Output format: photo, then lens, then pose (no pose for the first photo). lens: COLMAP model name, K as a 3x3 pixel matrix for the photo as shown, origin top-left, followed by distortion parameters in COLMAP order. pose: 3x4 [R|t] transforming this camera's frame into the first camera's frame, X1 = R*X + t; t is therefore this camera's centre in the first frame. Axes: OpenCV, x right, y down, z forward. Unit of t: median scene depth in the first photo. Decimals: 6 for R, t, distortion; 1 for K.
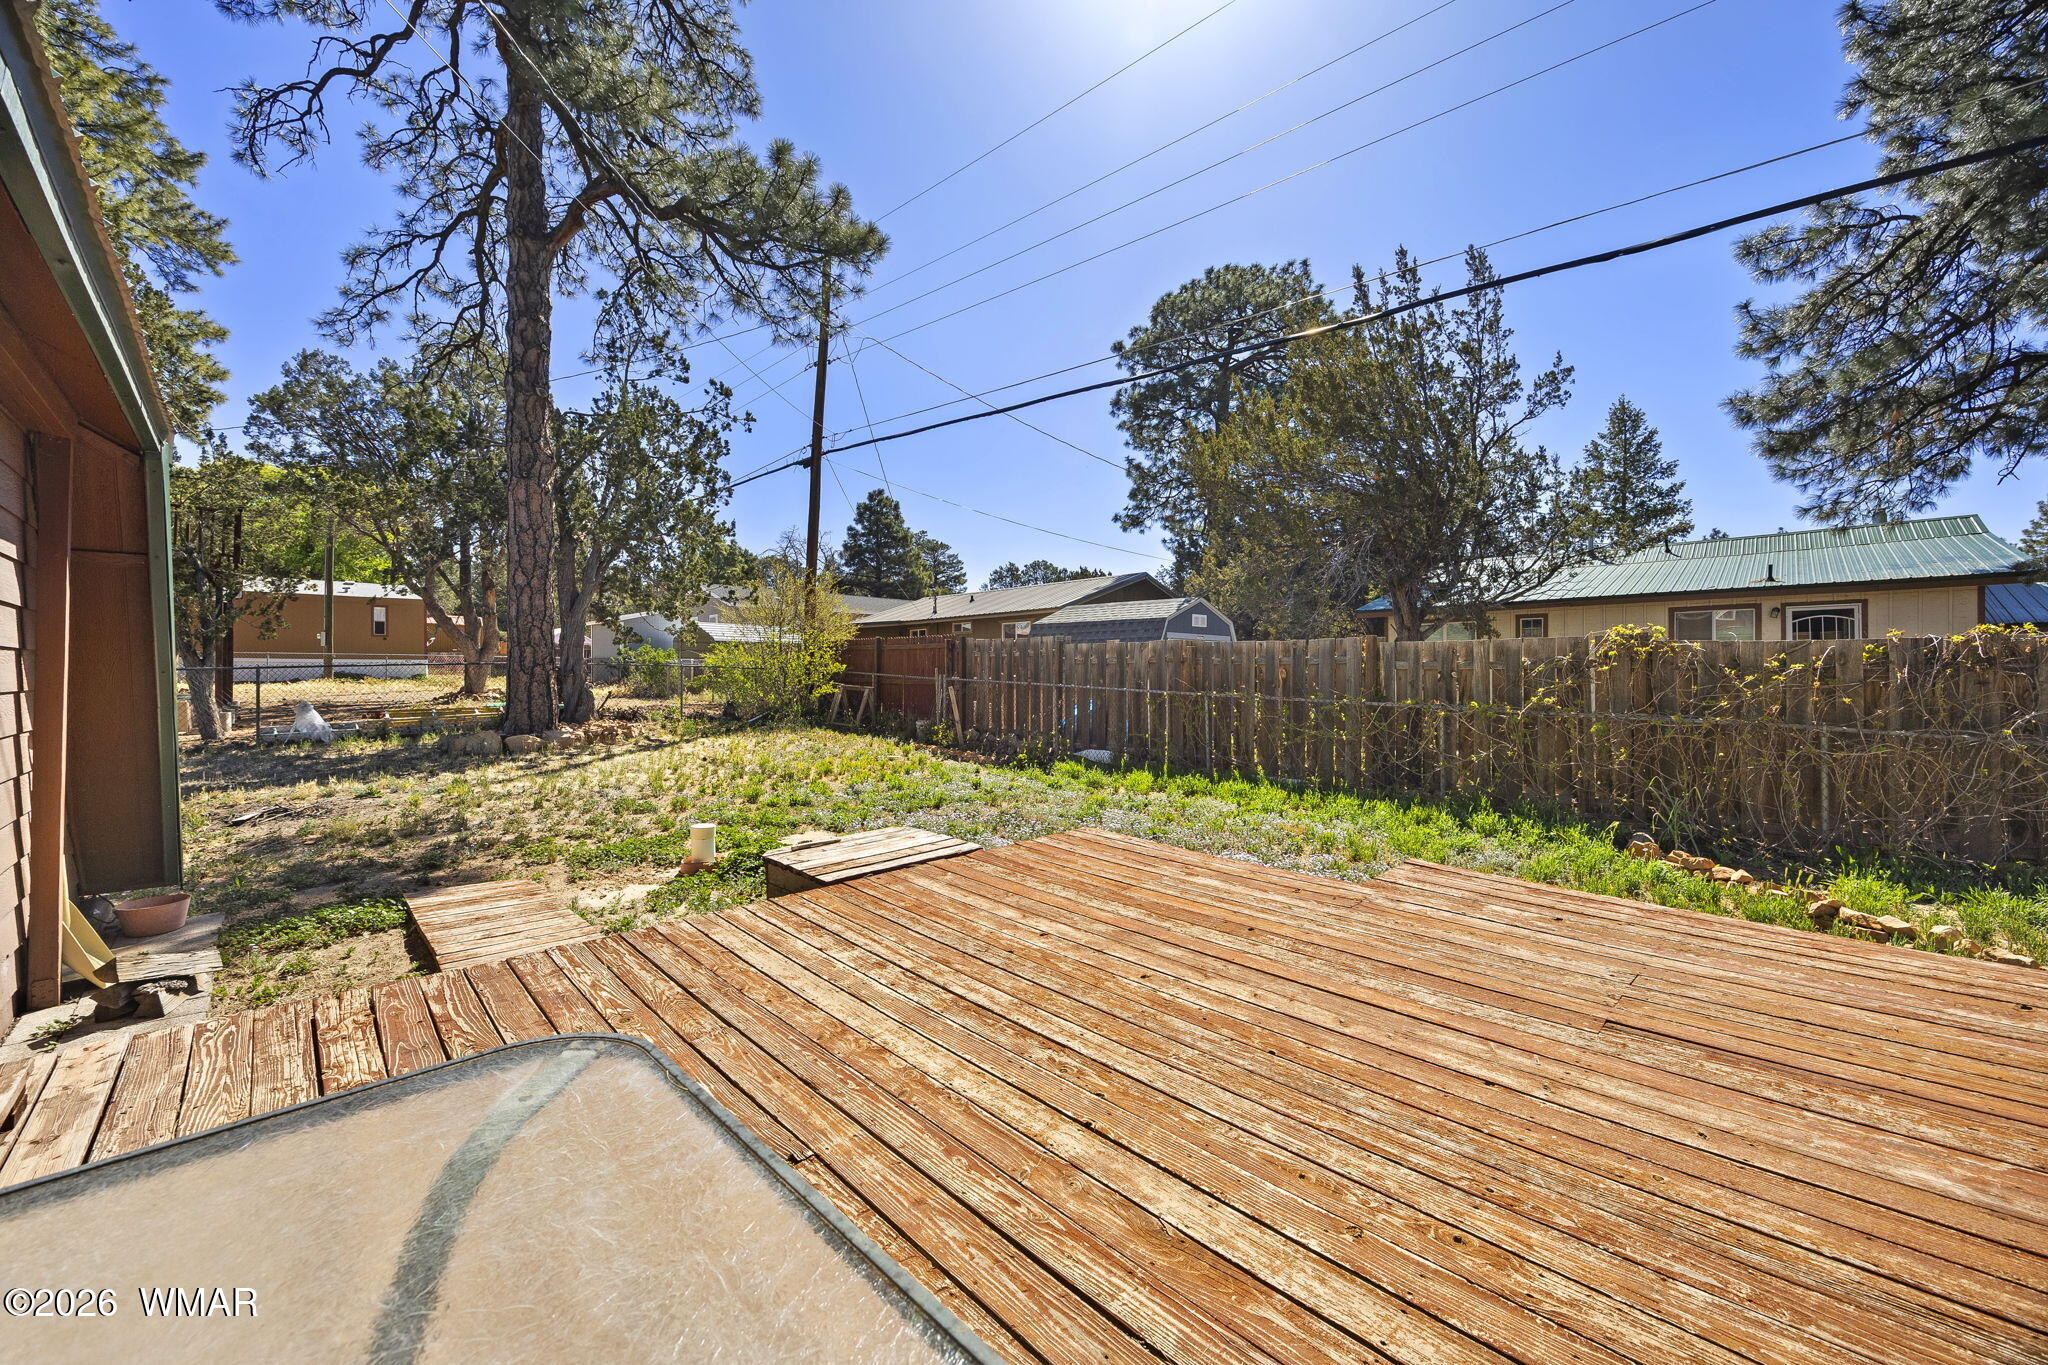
lens RADIAL K [[771.3, 0, 1025.1], [0, 771.3, 666.0], [0, 0, 1]] dist [-0.009346, -0.000049]
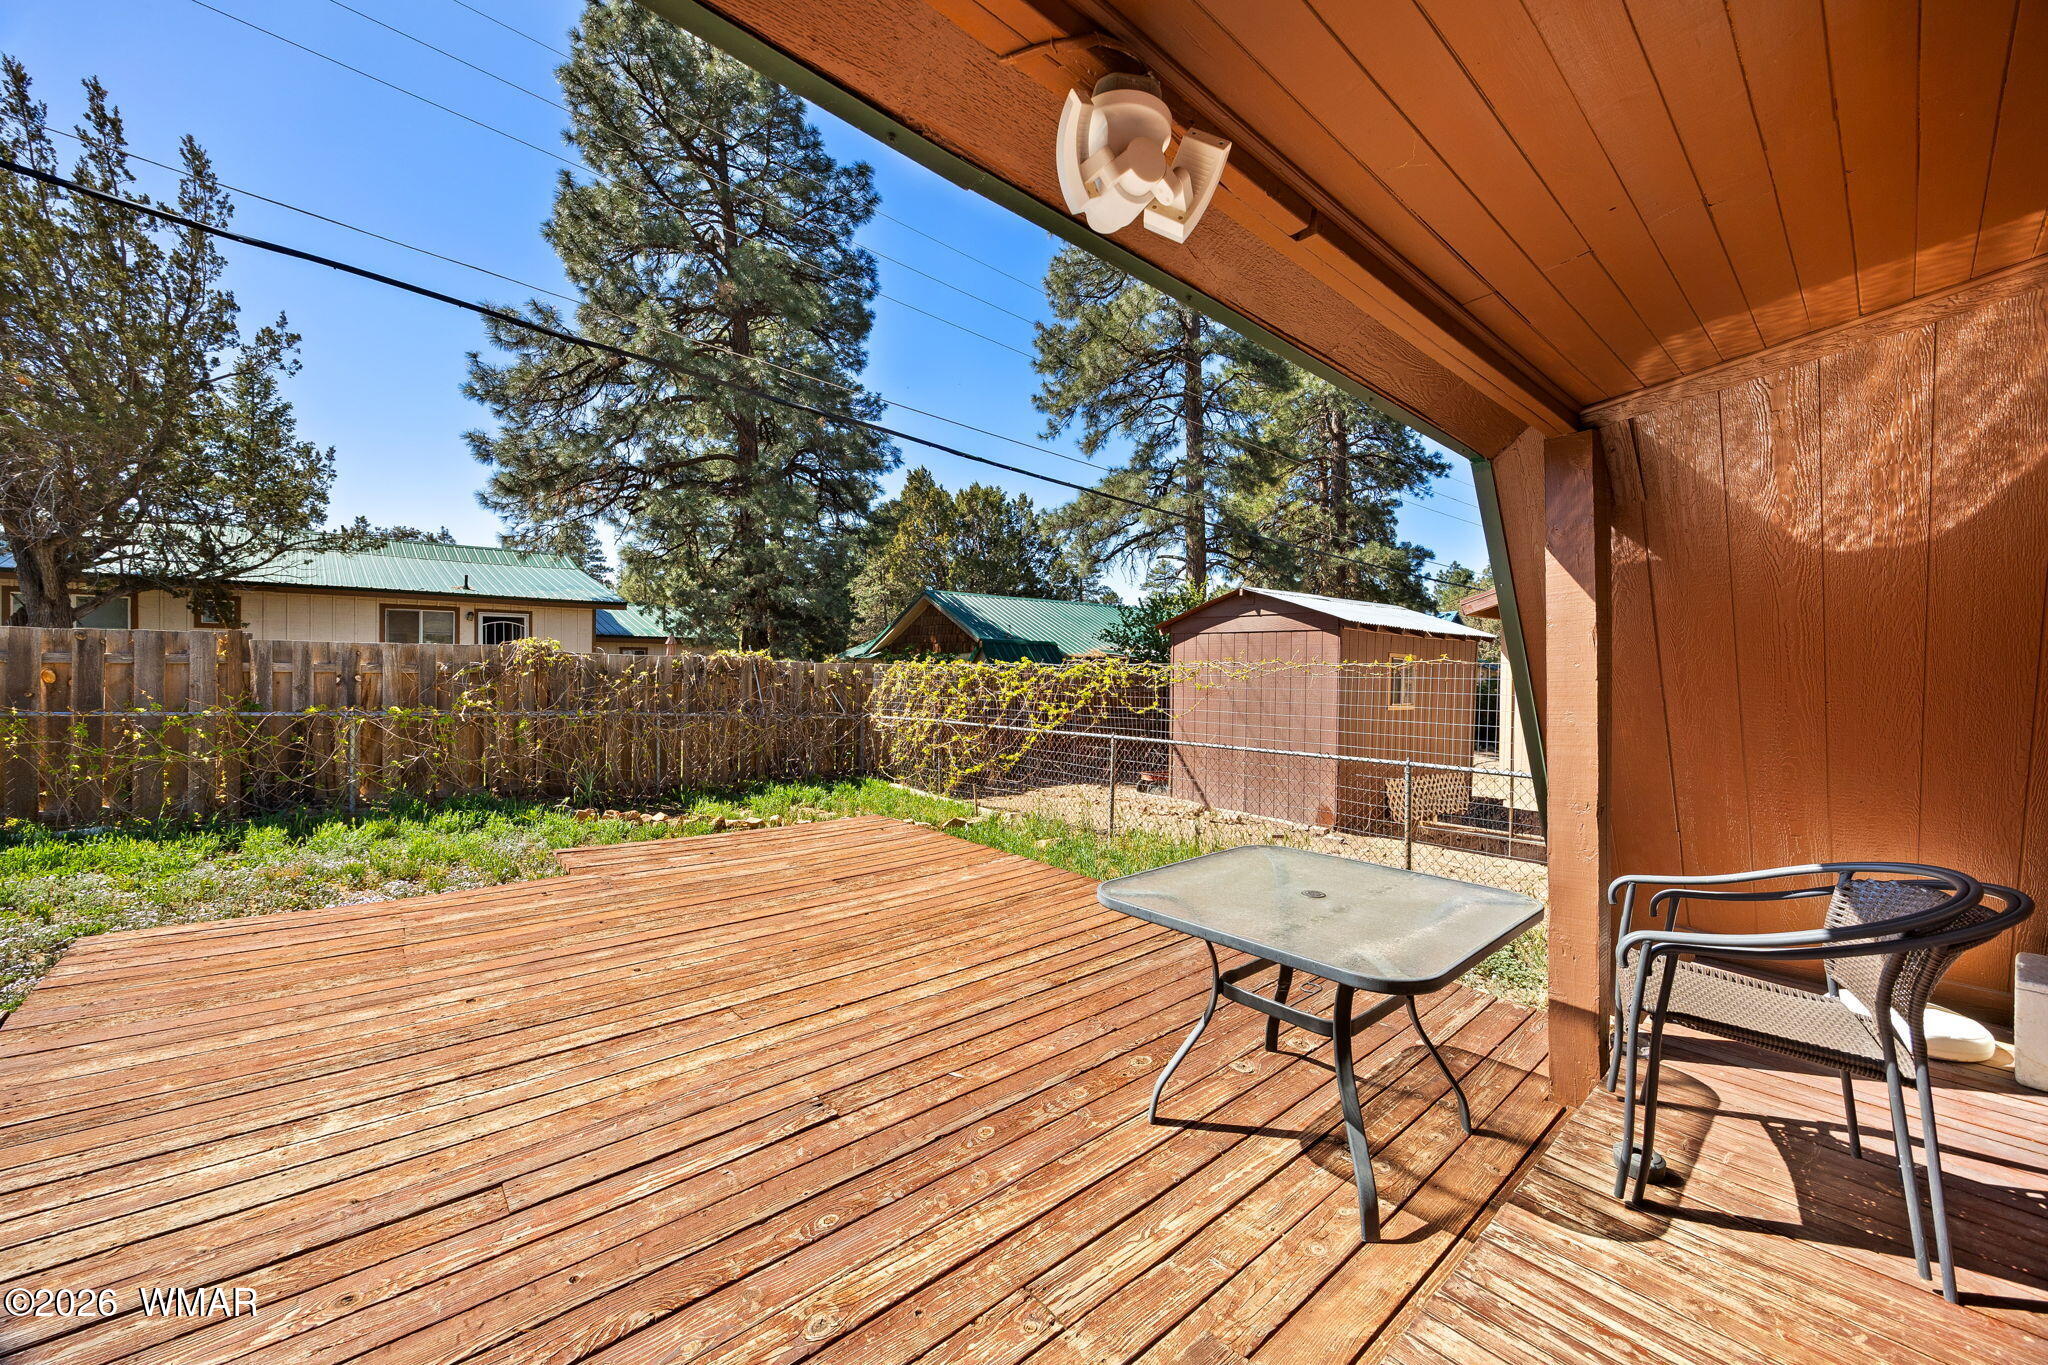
lens RADIAL K [[771.3, 0, 1025.1], [0, 771.3, 666.0], [0, 0, 1]] dist [-0.009346, -0.000049]
pose [[0.065053, 0.003817, 0.997875, -0.928300], [-0.023964, 0.999710, -0.002262, -0.061059], [-0.997594, -0.023766, 0.065126, 0.345557]]
